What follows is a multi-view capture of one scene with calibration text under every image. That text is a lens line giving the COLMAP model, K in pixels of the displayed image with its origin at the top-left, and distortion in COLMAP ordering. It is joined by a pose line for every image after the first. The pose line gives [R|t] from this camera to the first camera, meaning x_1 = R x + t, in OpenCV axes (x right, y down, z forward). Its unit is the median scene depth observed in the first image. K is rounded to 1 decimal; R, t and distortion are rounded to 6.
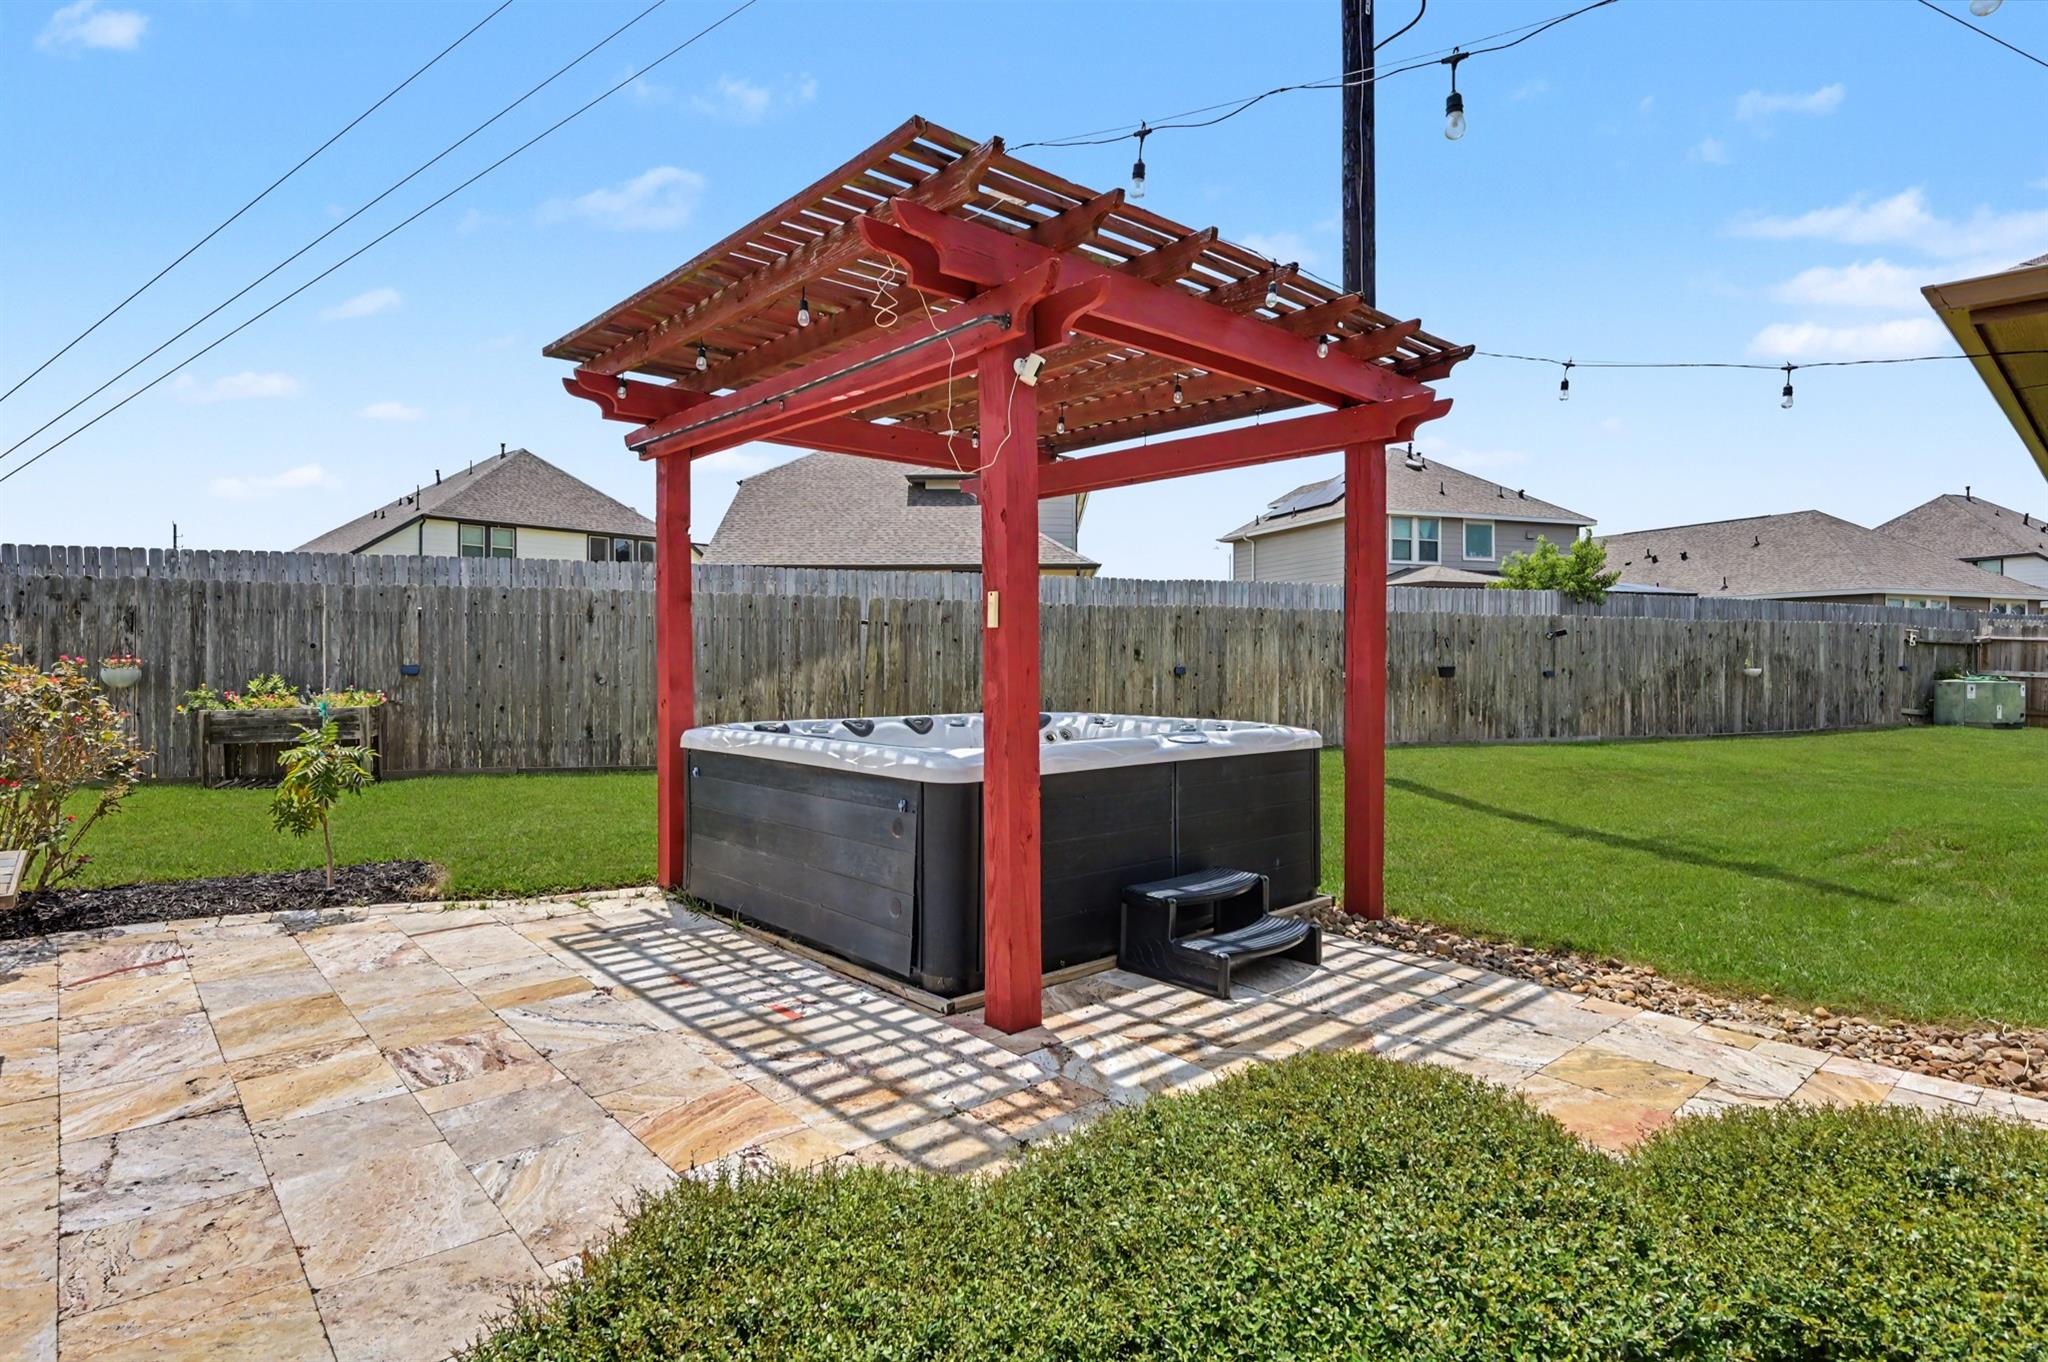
lens RADIAL K [[1077.9, 0, 1022.7], [0, 1077.9, 669.8], [0, 0, 1]] dist [0.006552, -0.001417]
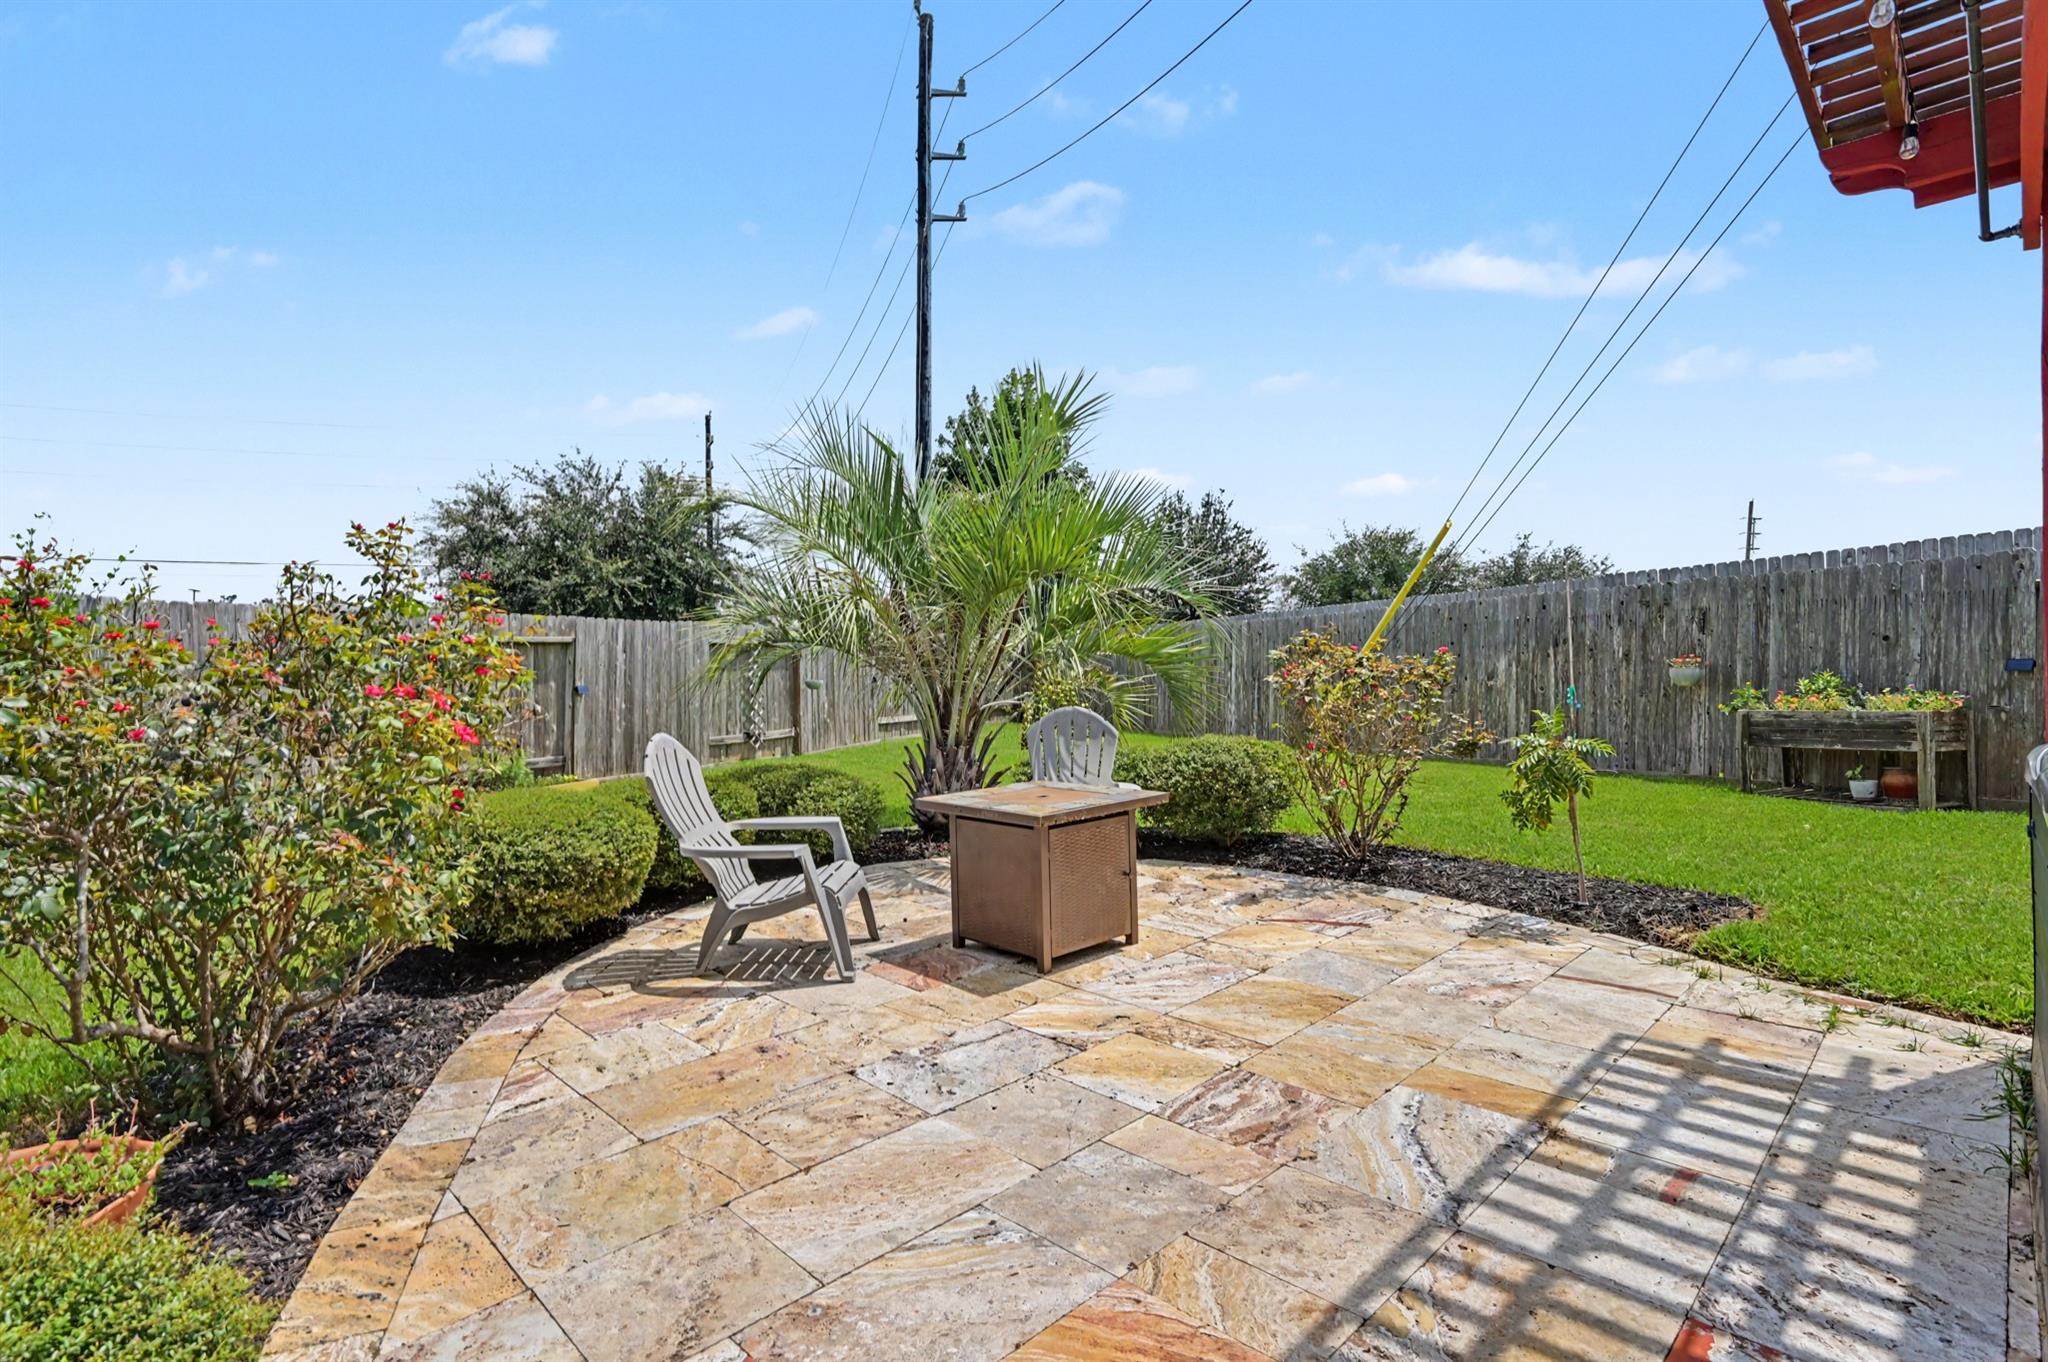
lens RADIAL K [[990.4, 0, 1022.7], [0, 990.4, 684.2], [0, 0, 1]] dist [-0.000988, -0.000648]
pose [[0.048116, -0.003658, -0.998835, 0.128836], [-0.002004, 0.999991, -0.003759, 0.030515], [0.998840, 0.002182, 0.048108, 0.505337]]
